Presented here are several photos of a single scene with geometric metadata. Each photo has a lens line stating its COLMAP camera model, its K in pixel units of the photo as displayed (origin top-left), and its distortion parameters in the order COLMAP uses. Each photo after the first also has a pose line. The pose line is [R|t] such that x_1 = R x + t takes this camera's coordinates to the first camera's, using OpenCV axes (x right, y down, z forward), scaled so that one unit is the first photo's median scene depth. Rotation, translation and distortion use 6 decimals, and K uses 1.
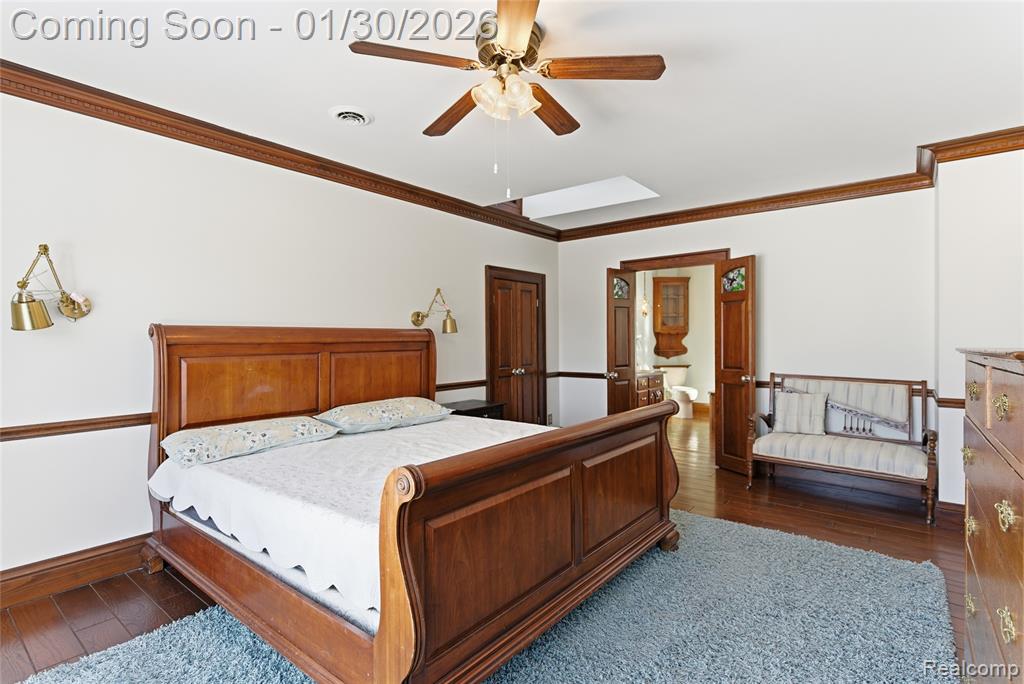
lens RADIAL K [[494.8, 0, 510.7], [0, 494.8, 338.4], [0, 0, 1]] dist [0.002023, -0.001633]
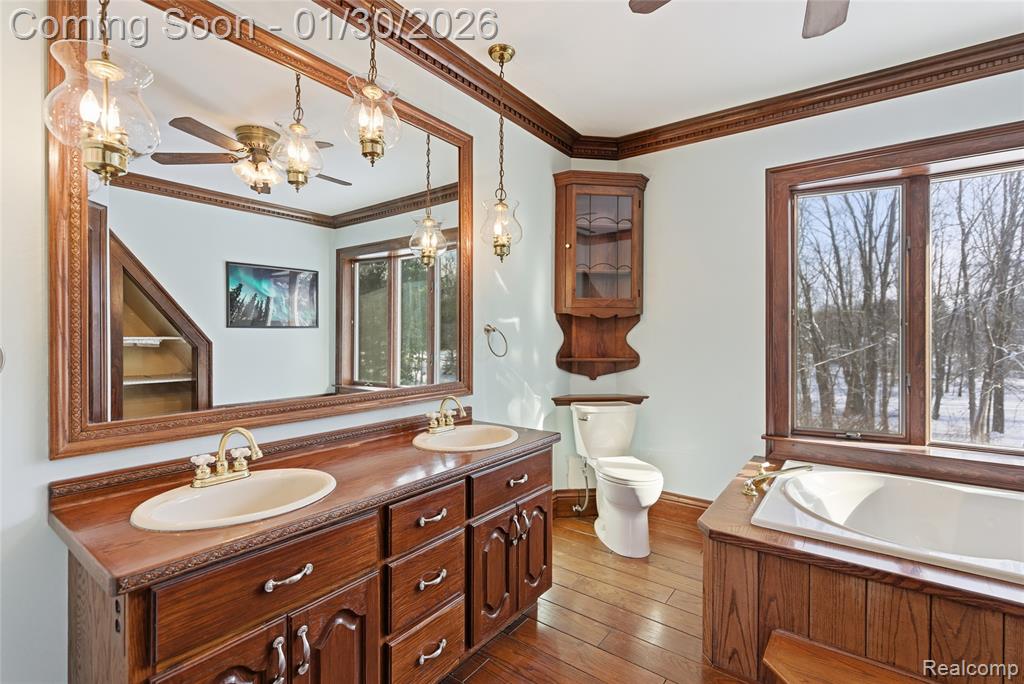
lens RADIAL K [[467.5, 0, 513.7], [0, 467.5, 339.5], [0, 0, 1]] dist [0.004980, -0.002985]
pose [[0.999175, 0.011174, 0.039052, 0.238941], [-0.011465, 0.999908, 0.007241, 0.005749], [-0.038967, -0.007682, 0.999211, 0.622389]]
